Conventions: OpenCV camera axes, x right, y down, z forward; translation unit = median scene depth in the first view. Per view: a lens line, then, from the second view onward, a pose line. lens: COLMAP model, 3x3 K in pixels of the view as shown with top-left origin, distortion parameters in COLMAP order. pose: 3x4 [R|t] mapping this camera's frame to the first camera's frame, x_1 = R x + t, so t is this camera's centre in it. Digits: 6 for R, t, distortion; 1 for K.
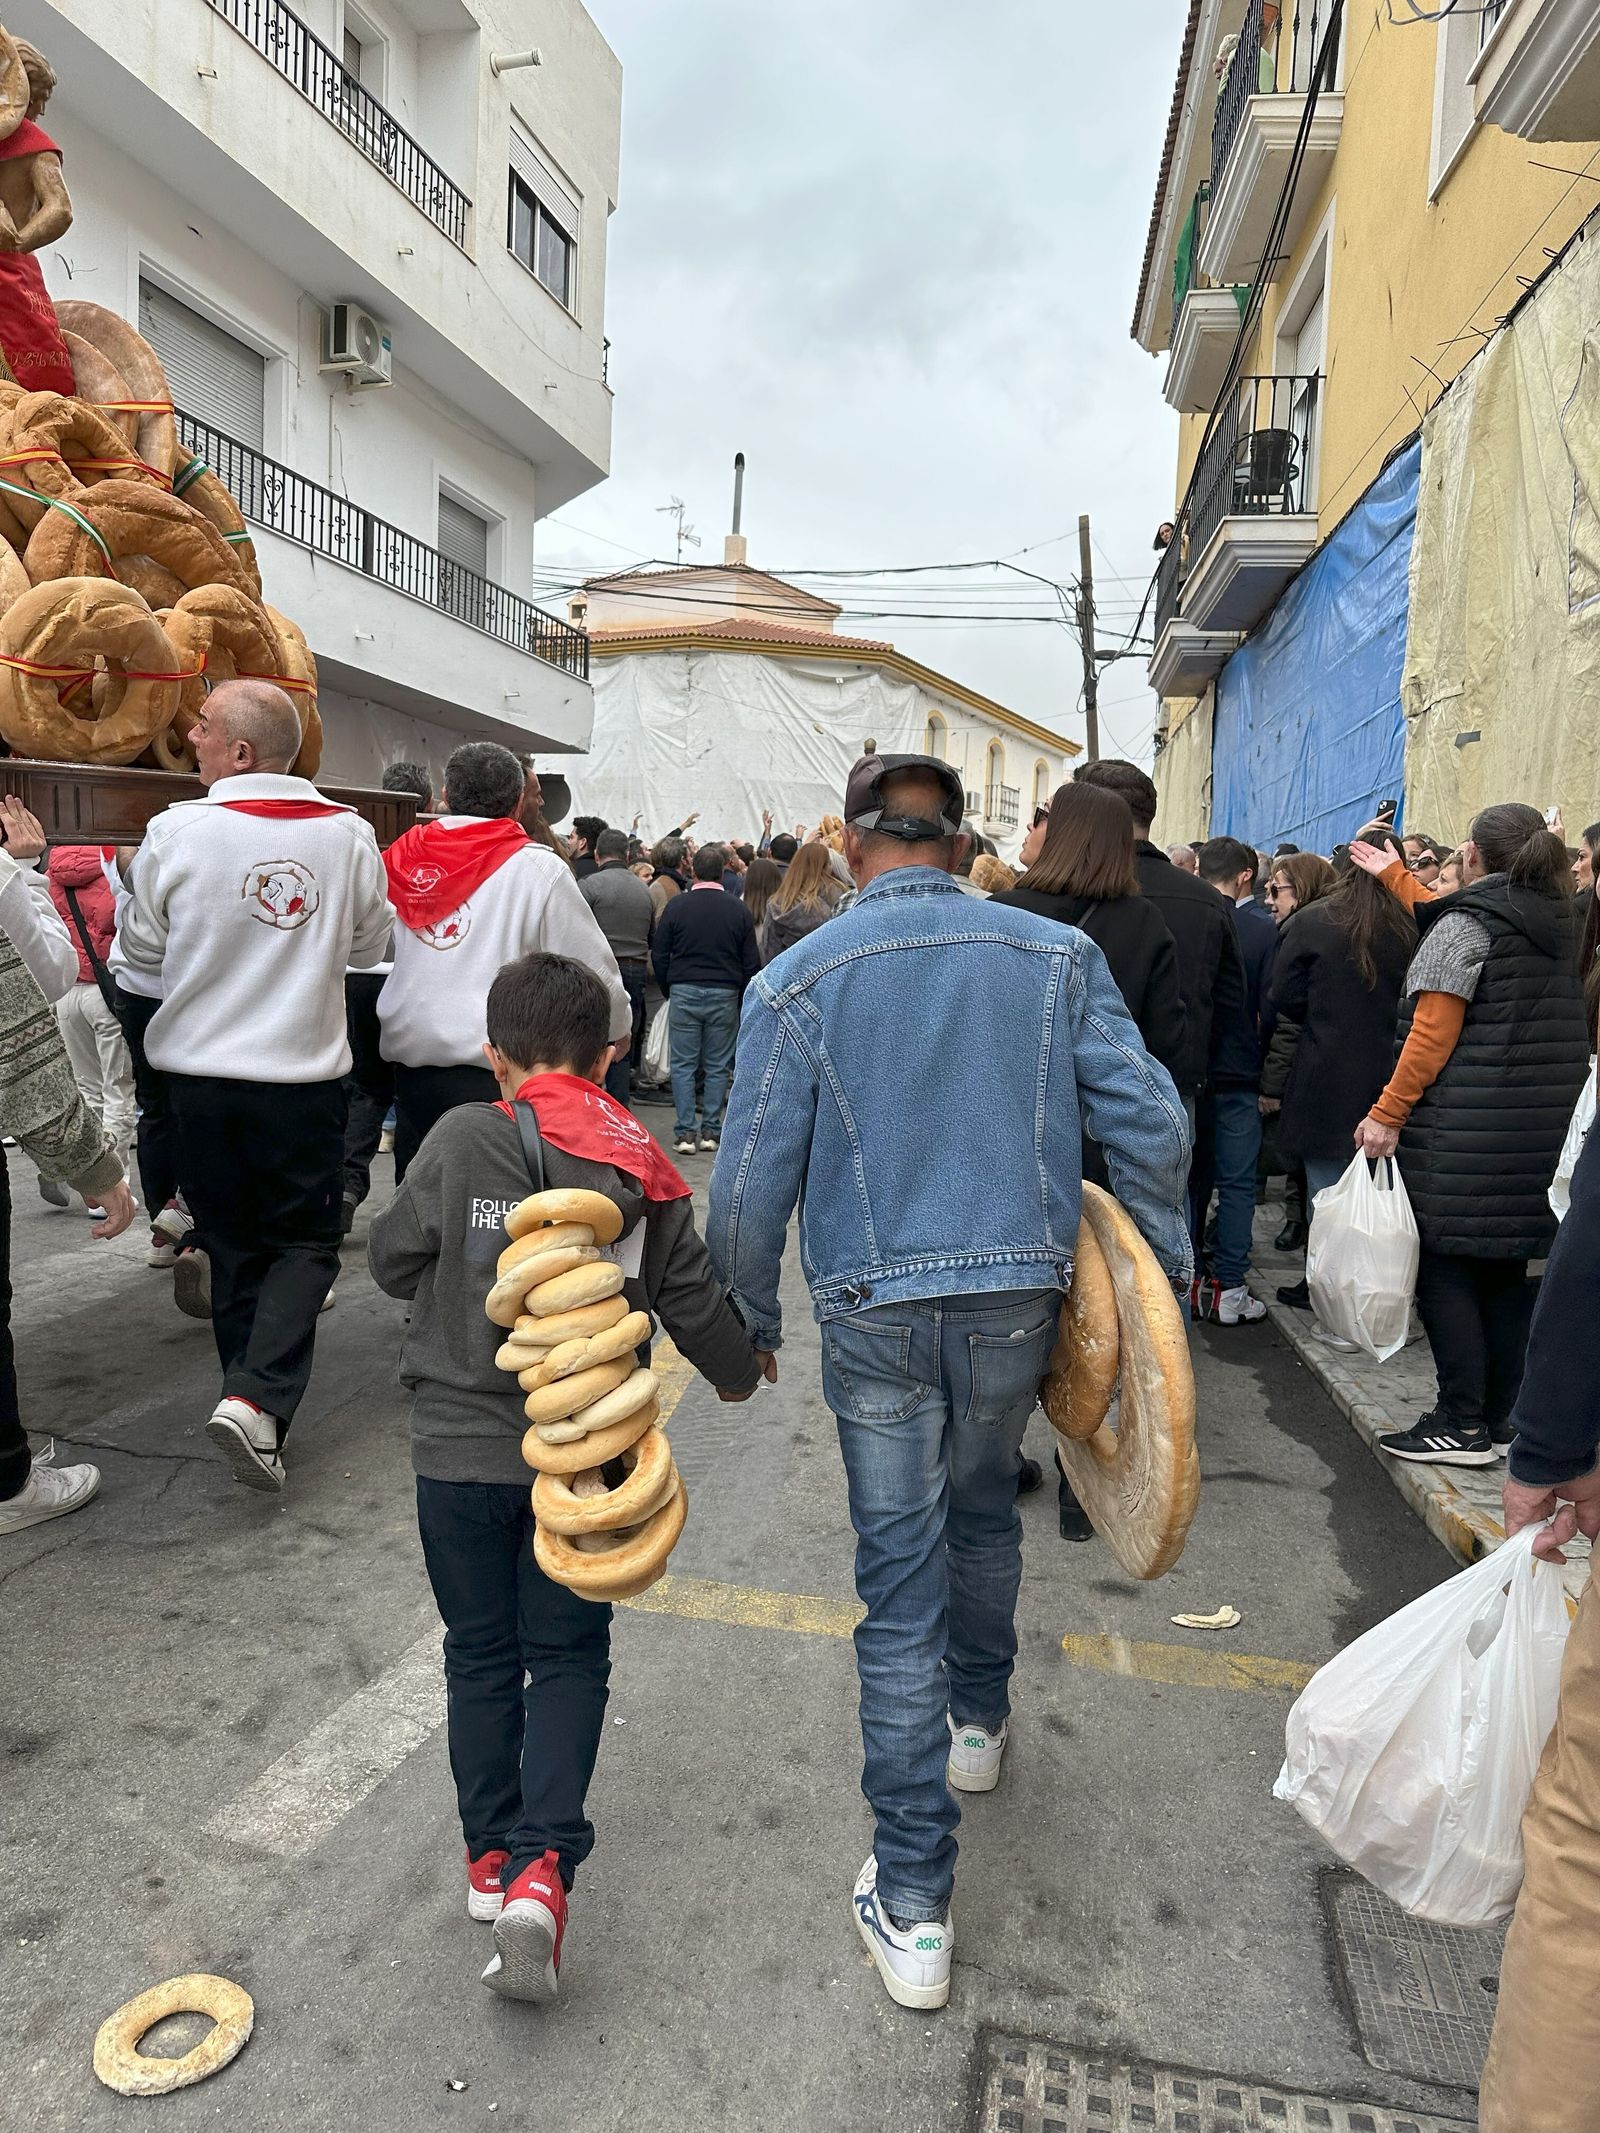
lens RADIAL K [[1470.4, 0, 800.0], [0, 1470.4, 1066.5], [0, 0, 1]] dist [-0.008697, -0.004913]
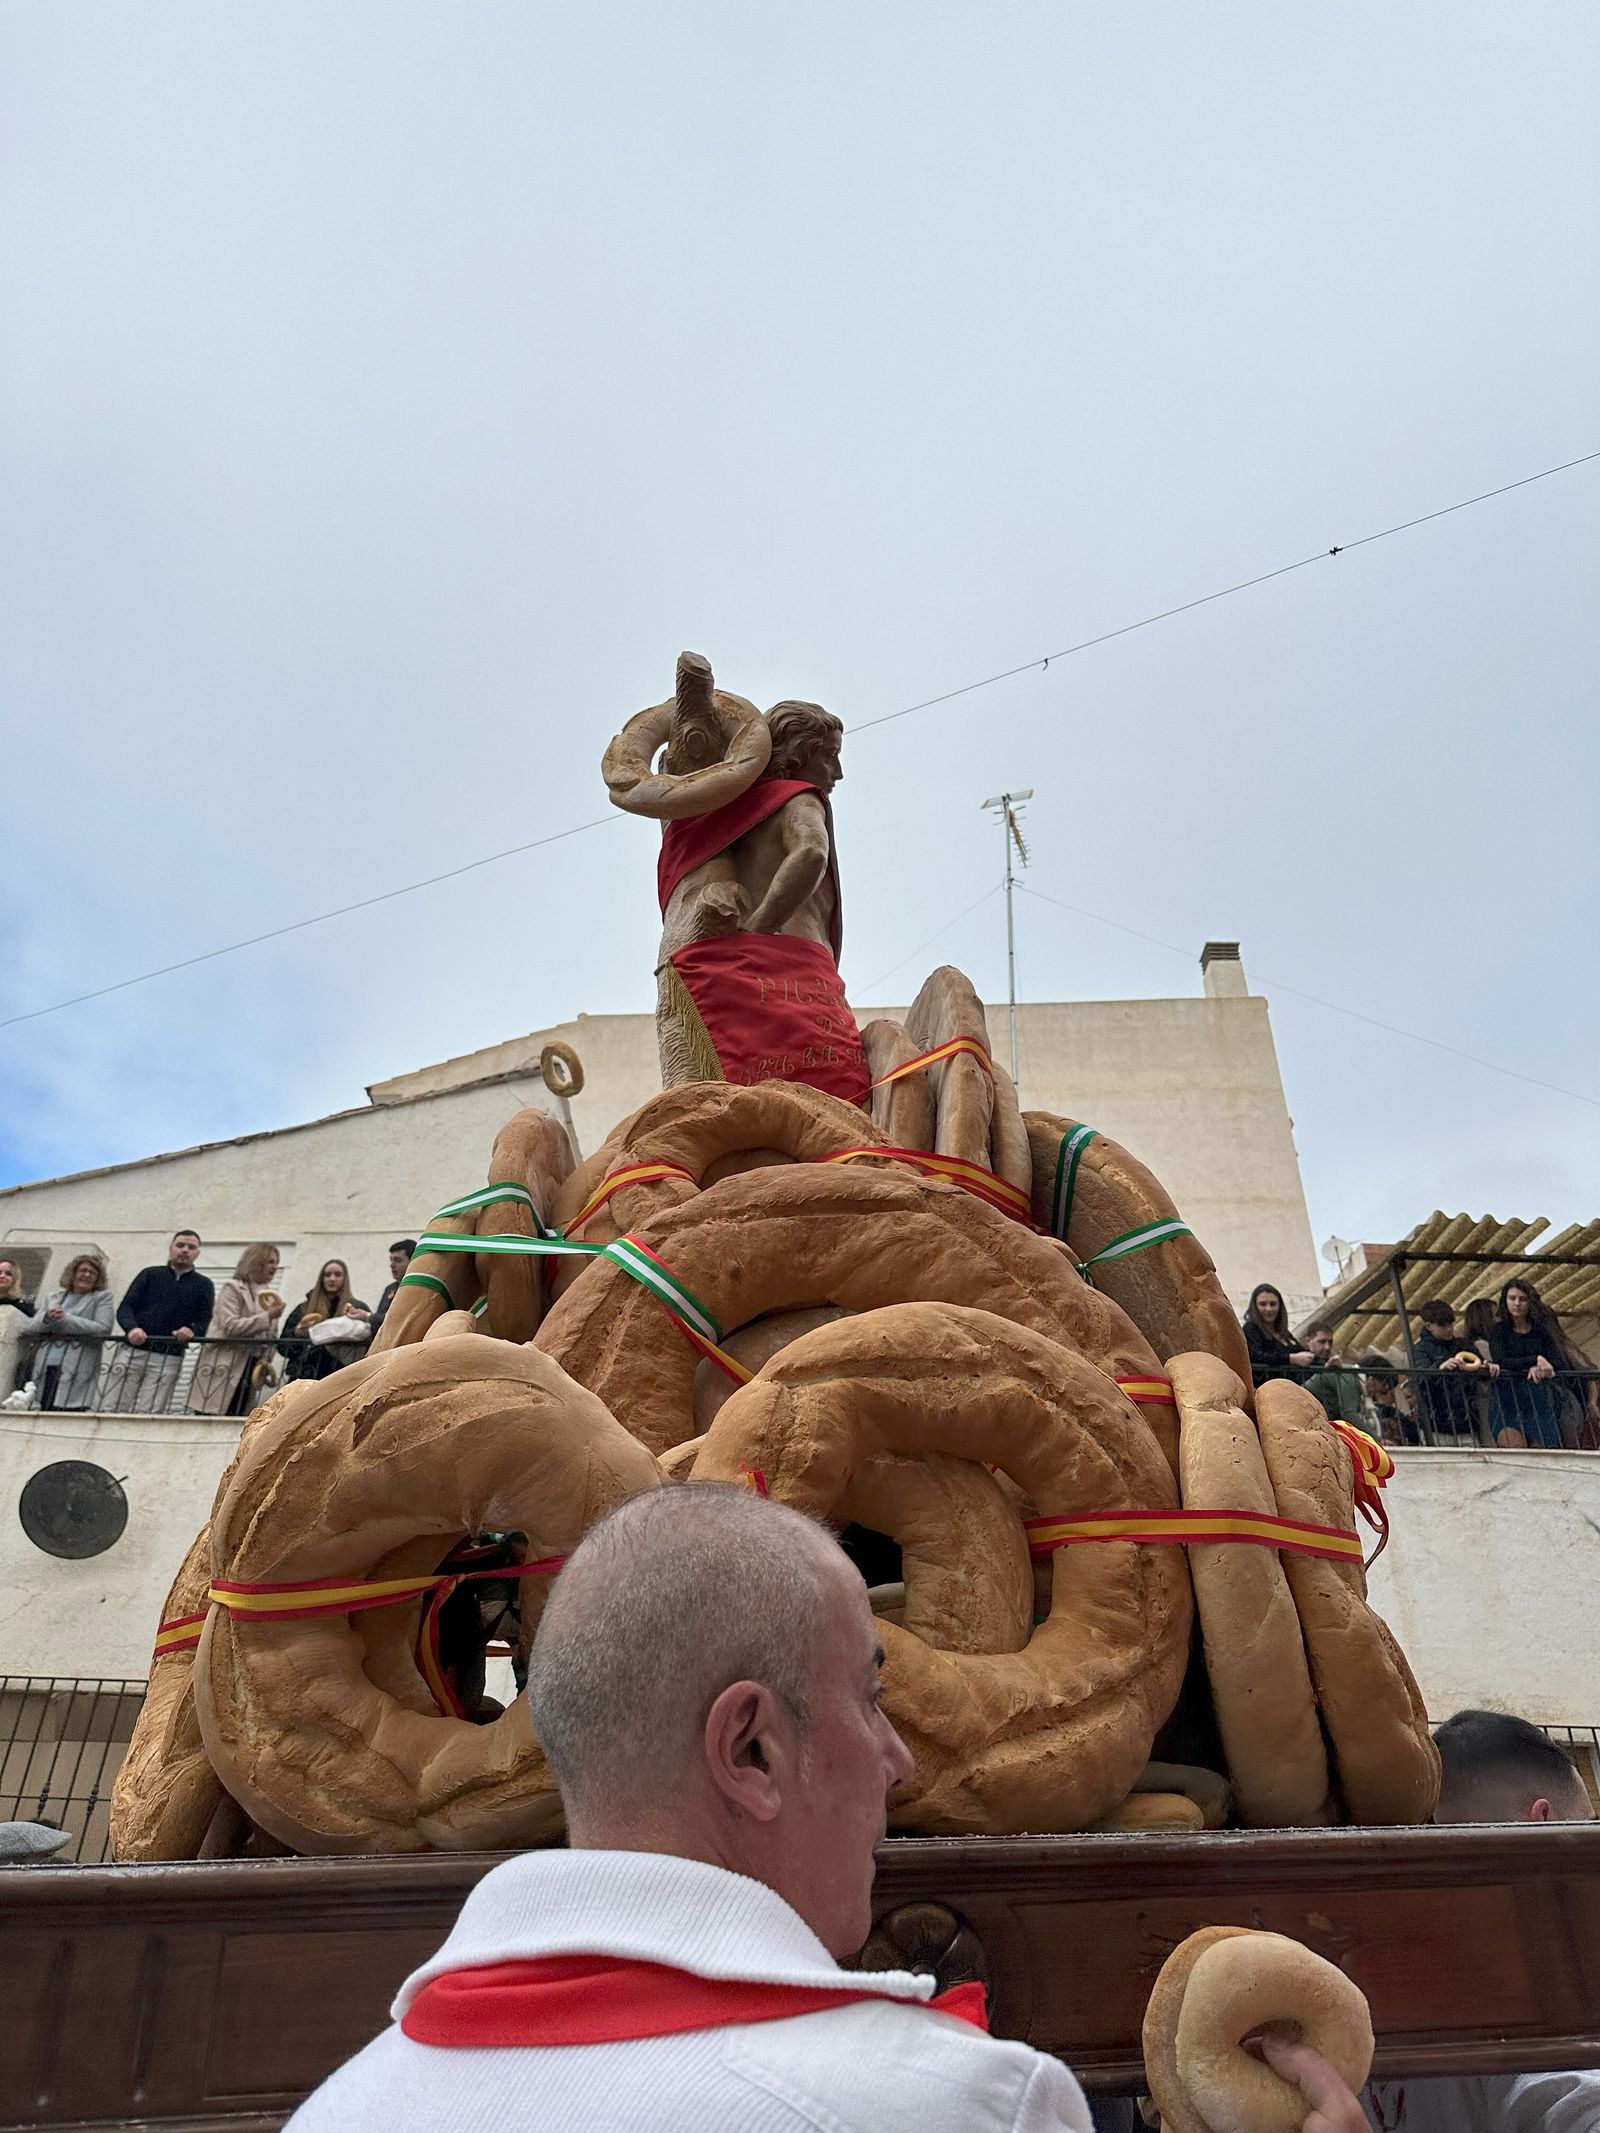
lens RADIAL K [[1537.6, 0, 800.0], [0, 1537.6, 1066.5], [0, 0, 1]] dist [-0.002378, -0.006813]
pose [[0.513775, -0.457408, -0.725819, -0.047437], [-0.063580, 0.823391, -0.563902, -0.088017], [0.855566, 0.335866, 0.393956, 0.481772]]
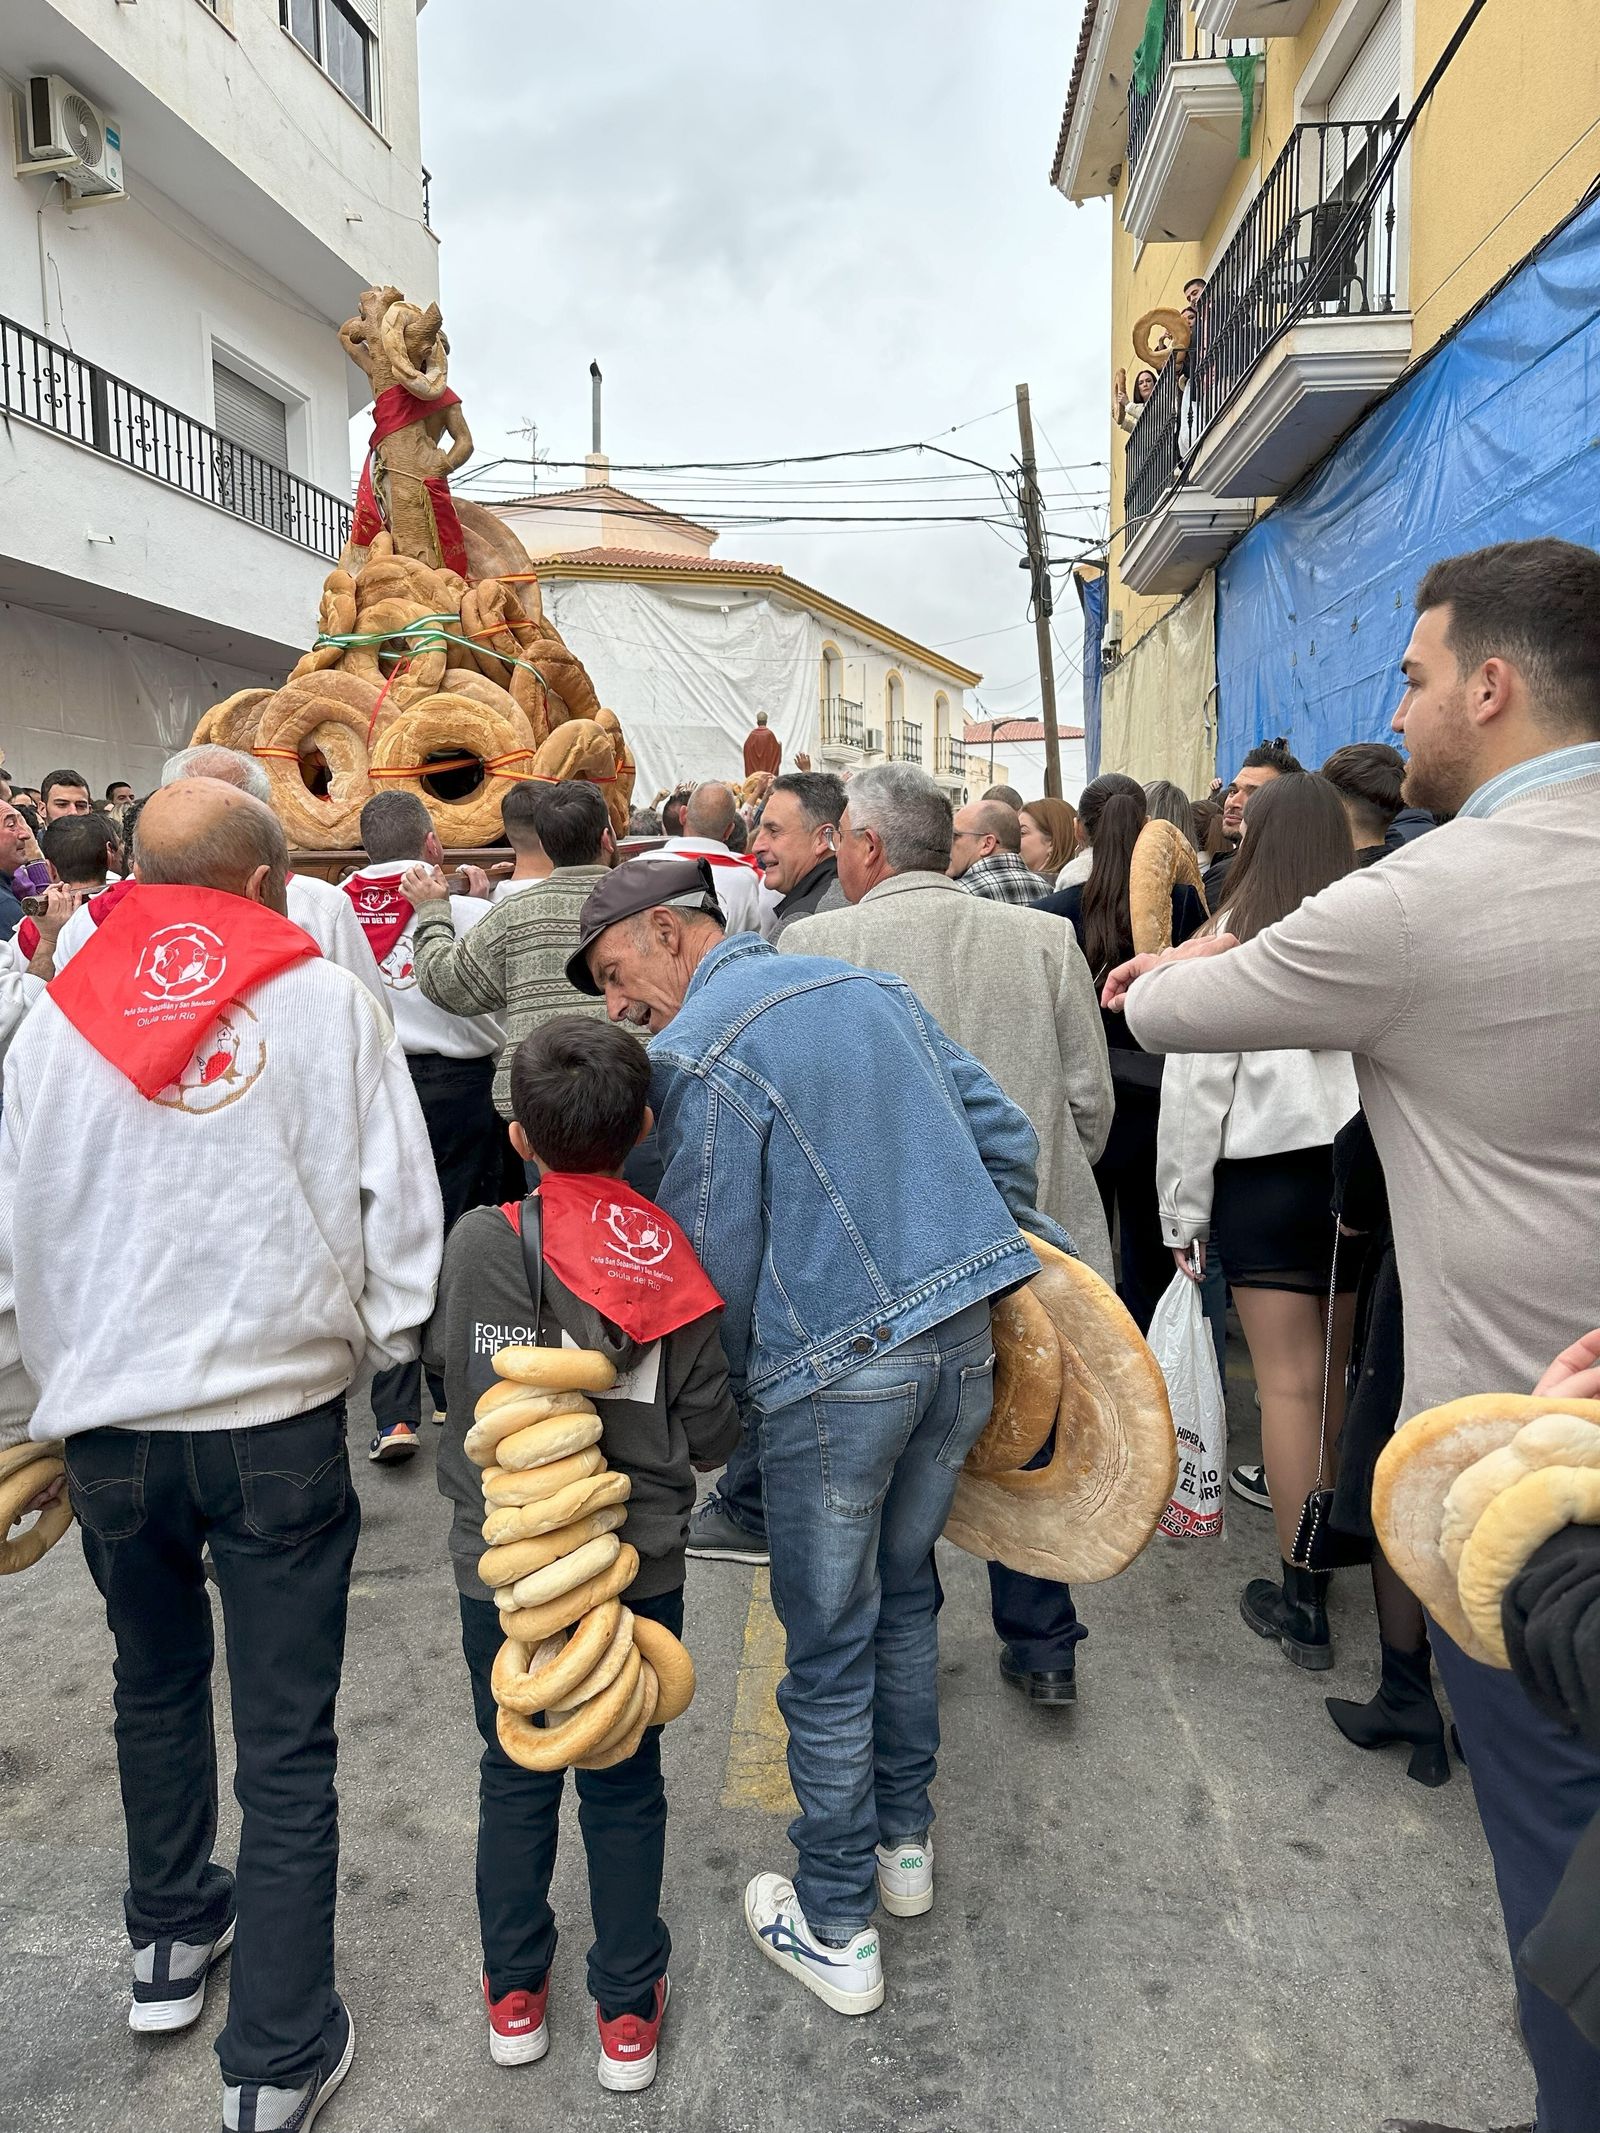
lens RADIAL K [[1537.6, 0, 800.0], [0, 1537.6, 1066.5], [0, 0, 1]] dist [-0.002378, -0.006813]
pose [[0.996049, -0.059603, 0.065834, -0.015528], [0.057819, 0.997915, 0.028684, -0.027785], [-0.067407, -0.024765, 0.997418, 0.166277]]
